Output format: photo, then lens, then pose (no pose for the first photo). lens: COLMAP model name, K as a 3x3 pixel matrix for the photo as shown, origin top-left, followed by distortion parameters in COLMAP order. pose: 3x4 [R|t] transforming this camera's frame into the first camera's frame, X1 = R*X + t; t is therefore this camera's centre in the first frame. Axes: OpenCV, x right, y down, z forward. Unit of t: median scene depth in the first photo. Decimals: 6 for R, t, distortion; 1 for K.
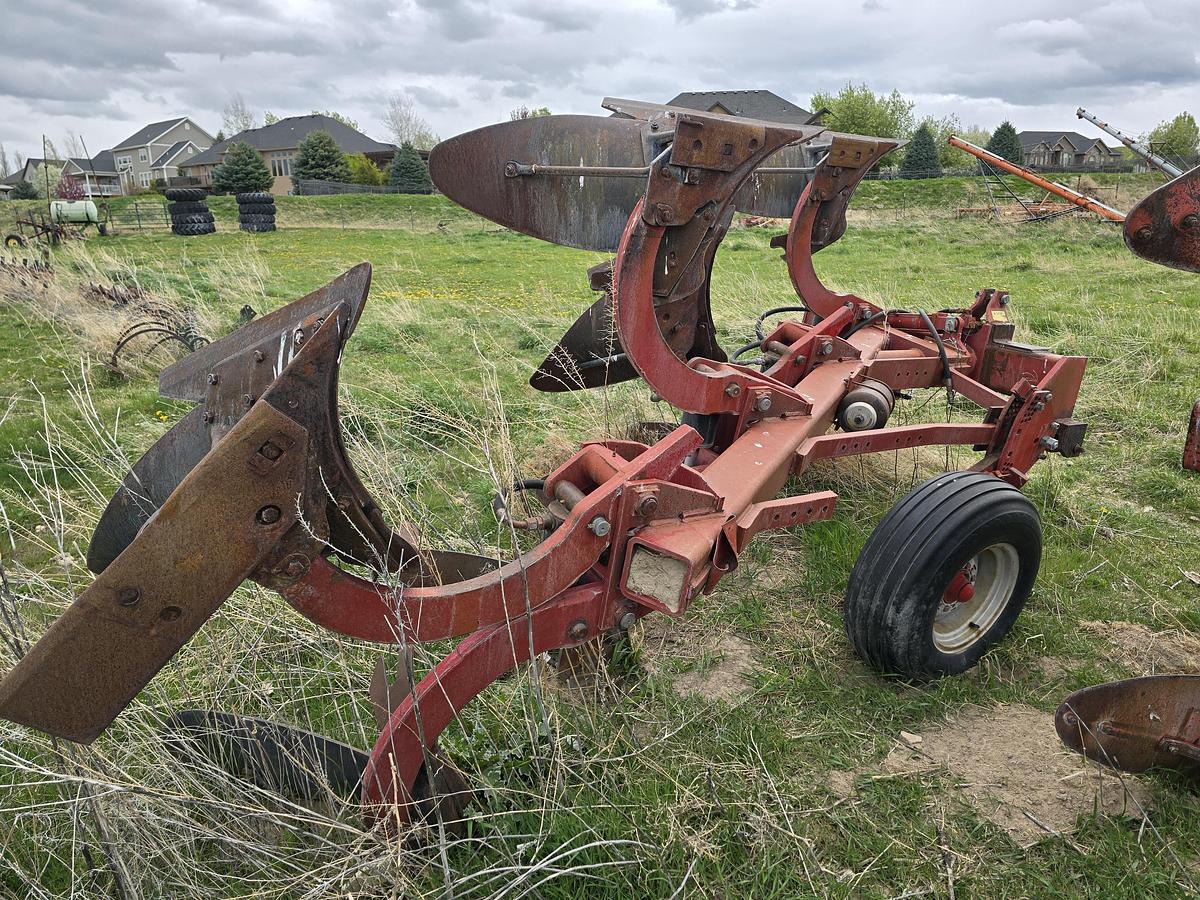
lens RADIAL K [[823.5, 0, 553.1], [0, 823.5, 448.8], [0, 0, 1]] dist [0.048474, -0.053209]
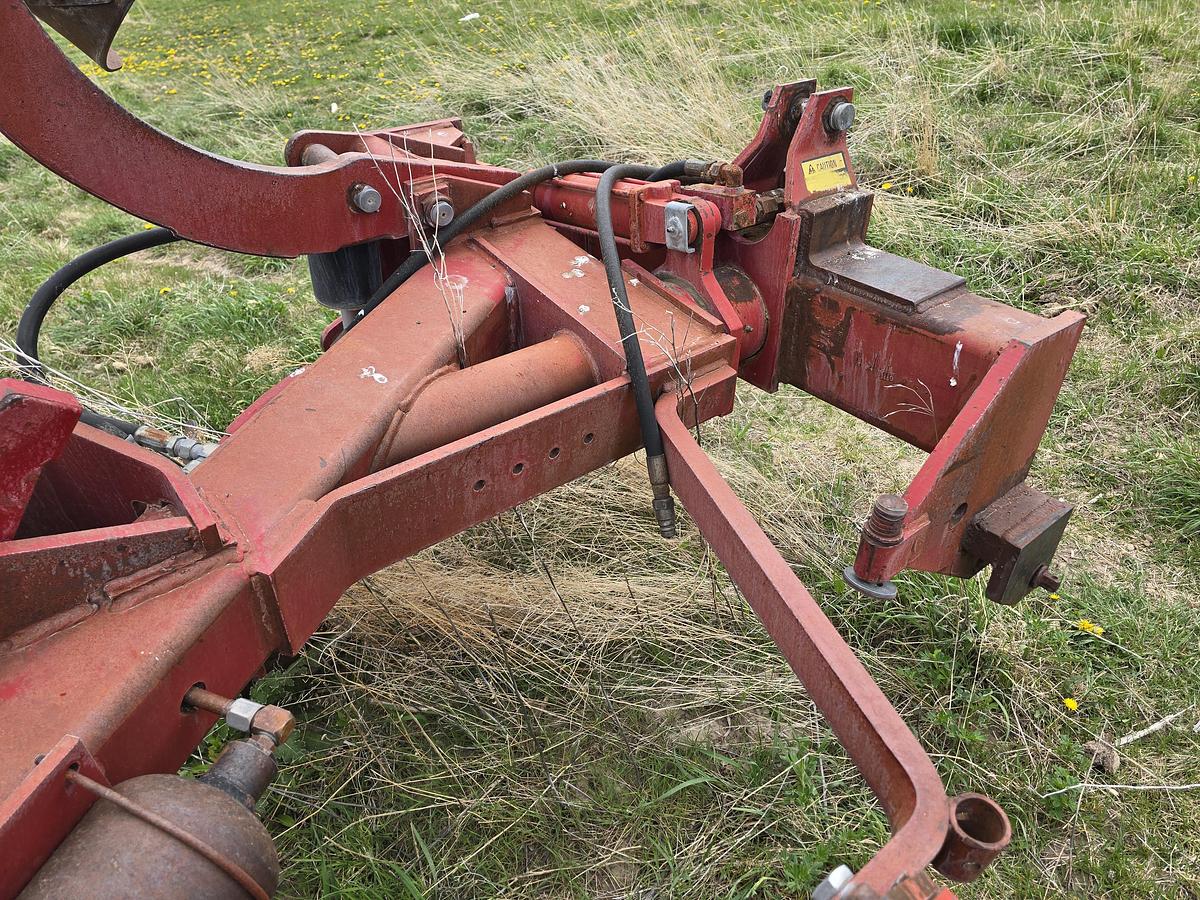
lens RADIAL K [[783.1, 0, 600.4], [0, 783.1, 439.1], [0, 0, 1]] dist [0.055977, -0.039303]
pose [[0.982794, -0.163177, 0.086536, 0.074625], [0.127094, 0.937407, 0.324215, -0.032044], [-0.134024, -0.307638, 0.942017, 0.126626]]
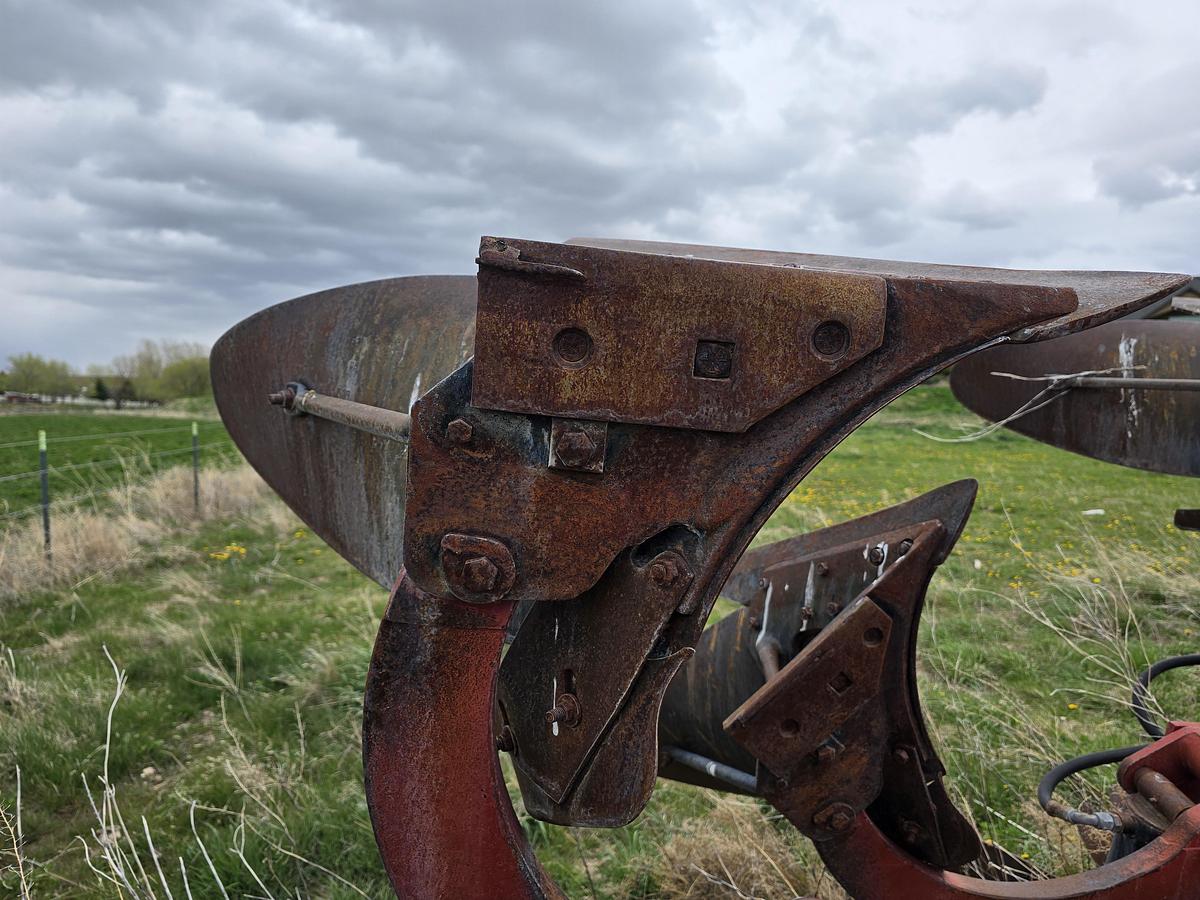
lens RADIAL K [[783.1, 0, 600.4], [0, 783.1, 439.1], [0, 0, 1]] dist [0.055977, -0.039303]
pose [[0.896107, 0.043723, -0.441678, 0.029909], [-0.141741, 0.971218, -0.191430, -0.028499], [0.420596, 0.234146, 0.876513, 0.077663]]
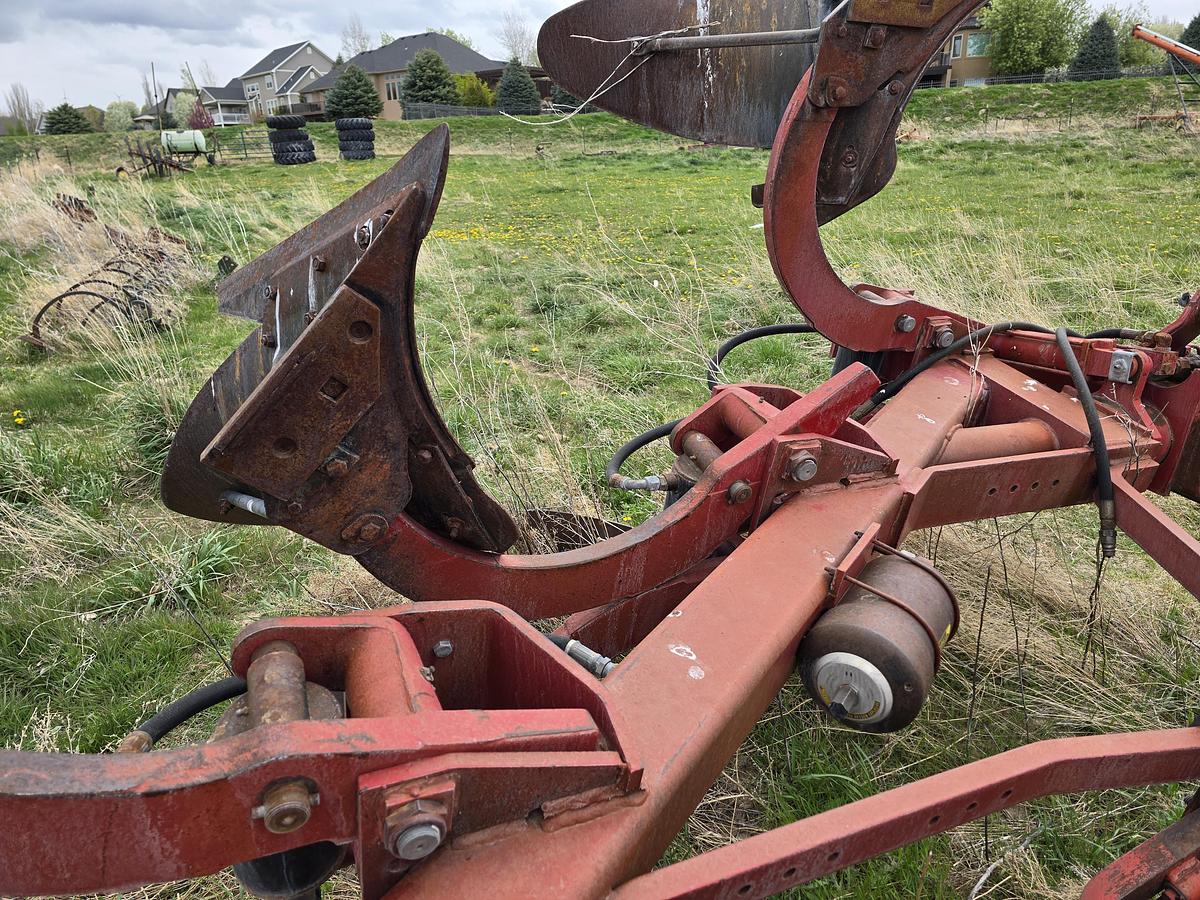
lens RADIAL K [[781.4, 0, 580.7], [0, 781.4, 453.1], [0, 0, 1]] dist [0.050786, -0.044141]
pose [[0.990674, 0.030779, -0.132731, 0.042002], [-0.016164, 0.993821, 0.109809, -0.026608], [0.135291, -0.106639, 0.985050, 0.091147]]
